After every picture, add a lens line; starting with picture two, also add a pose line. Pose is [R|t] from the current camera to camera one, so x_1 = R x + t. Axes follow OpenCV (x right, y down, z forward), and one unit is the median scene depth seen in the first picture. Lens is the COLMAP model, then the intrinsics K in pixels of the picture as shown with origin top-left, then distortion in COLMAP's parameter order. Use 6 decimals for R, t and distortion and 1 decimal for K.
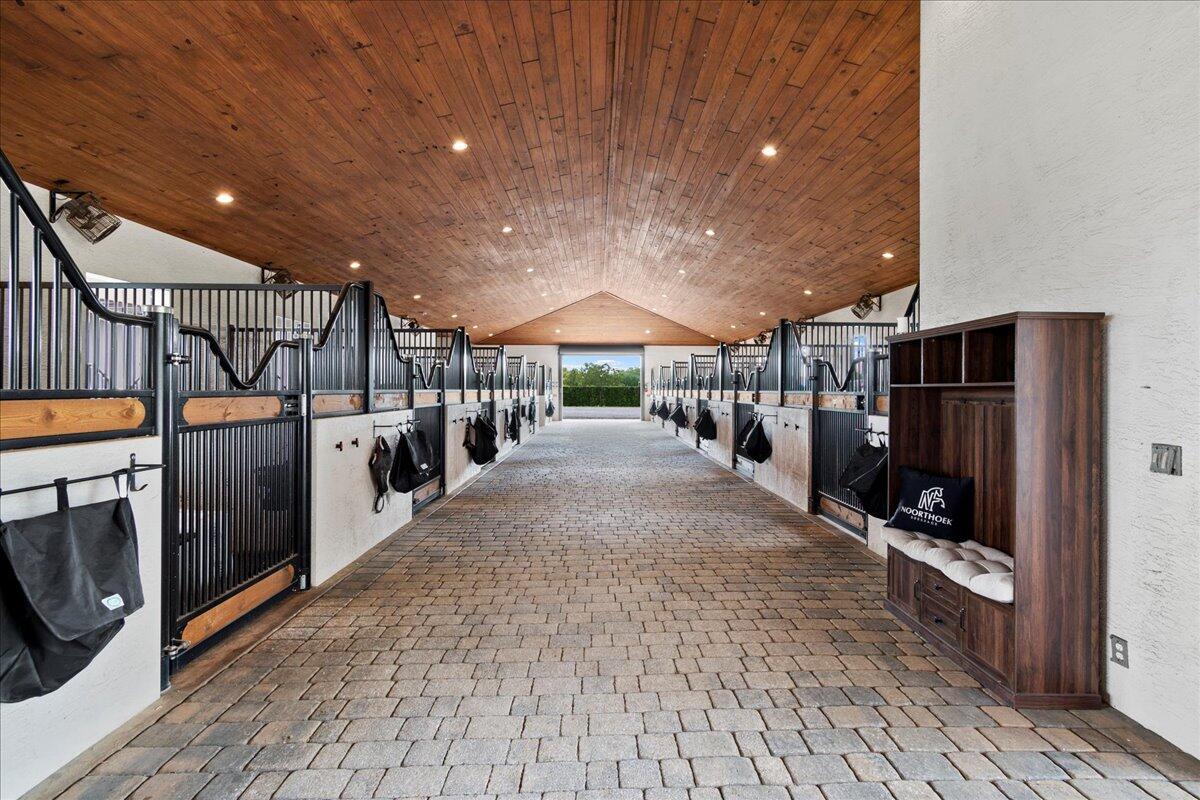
lens RADIAL K [[548.7, 0, 603.5], [0, 548.7, 399.3], [0, 0, 1]] dist [0.004620, -0.001505]
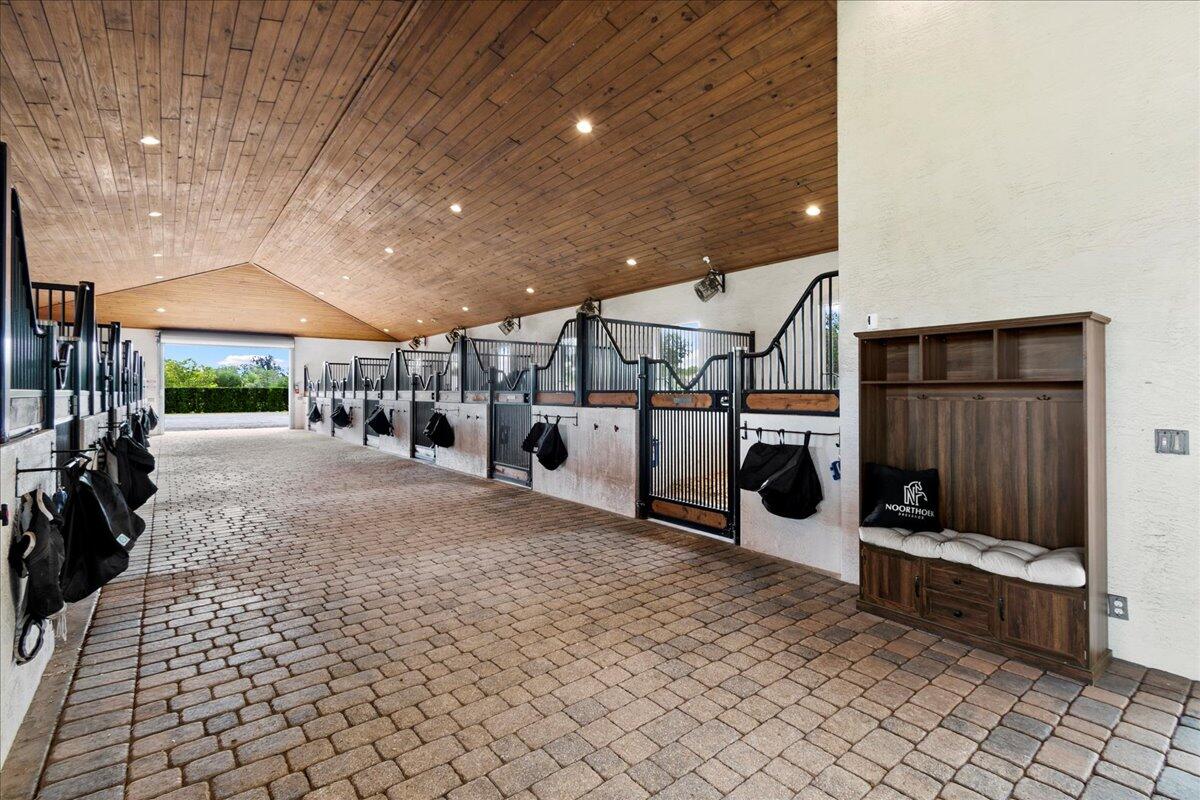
lens RADIAL K [[548.7, 0, 599.7], [0, 548.7, 394.7], [0, 0, 1]] dist [0.004620, -0.001505]
pose [[0.791849, -0.008897, 0.610652, -0.332840], [0.015136, 0.999873, -0.005060, -0.003658], [-0.610529, 0.013249, 0.791883, 0.376640]]
